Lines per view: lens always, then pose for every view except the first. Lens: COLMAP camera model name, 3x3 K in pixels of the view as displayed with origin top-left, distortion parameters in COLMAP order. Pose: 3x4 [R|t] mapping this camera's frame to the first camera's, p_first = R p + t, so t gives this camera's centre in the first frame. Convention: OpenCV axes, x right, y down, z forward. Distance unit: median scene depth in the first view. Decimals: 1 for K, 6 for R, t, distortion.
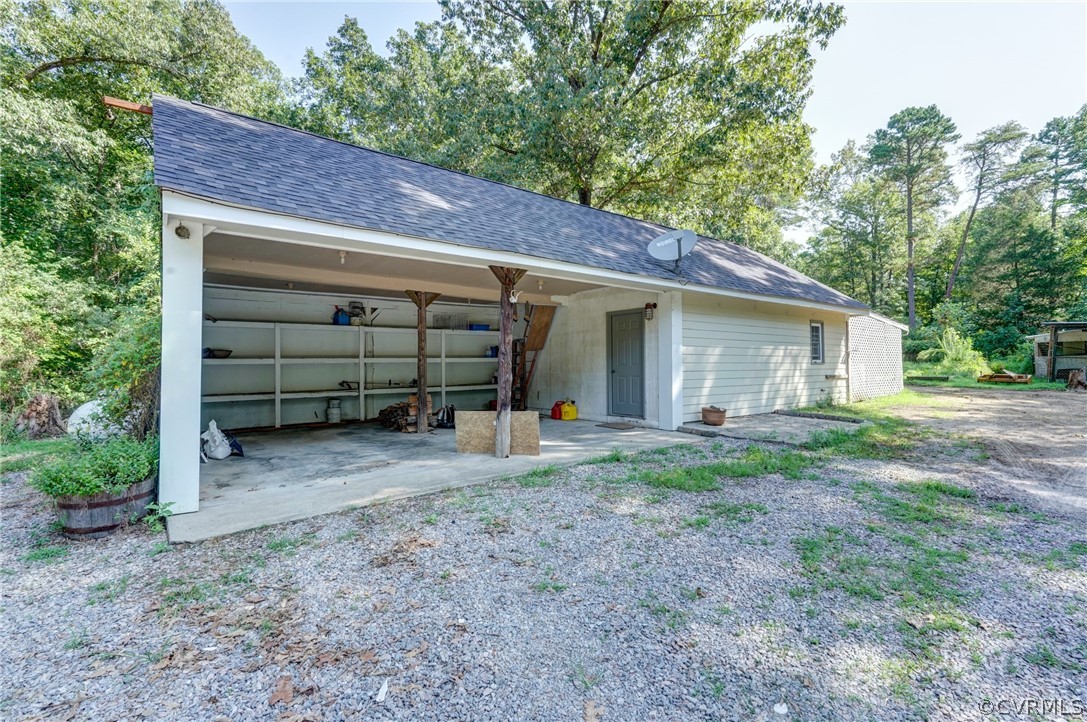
lens RADIAL K [[511.7, 0, 533.0], [0, 511.7, 361.7], [0, 0, 1]] dist [0.002955, 0.001693]
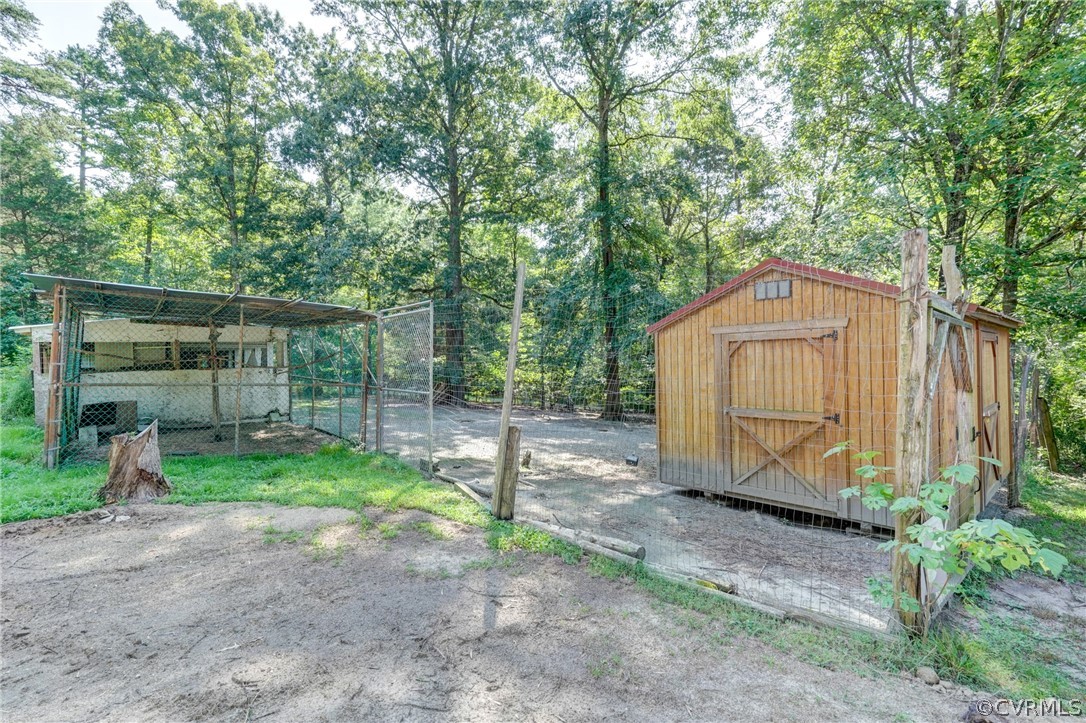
lens RADIAL K [[511.2, 0, 532.5], [0, 511.2, 362.2], [0, 0, 1]] dist [0.002955, 0.001693]
pose [[0.065419, 0.006943, 0.997834, 0.420472], [0.006532, 0.999951, -0.007386, -0.008832], [-0.997836, 0.007001, 0.065371, 0.405618]]
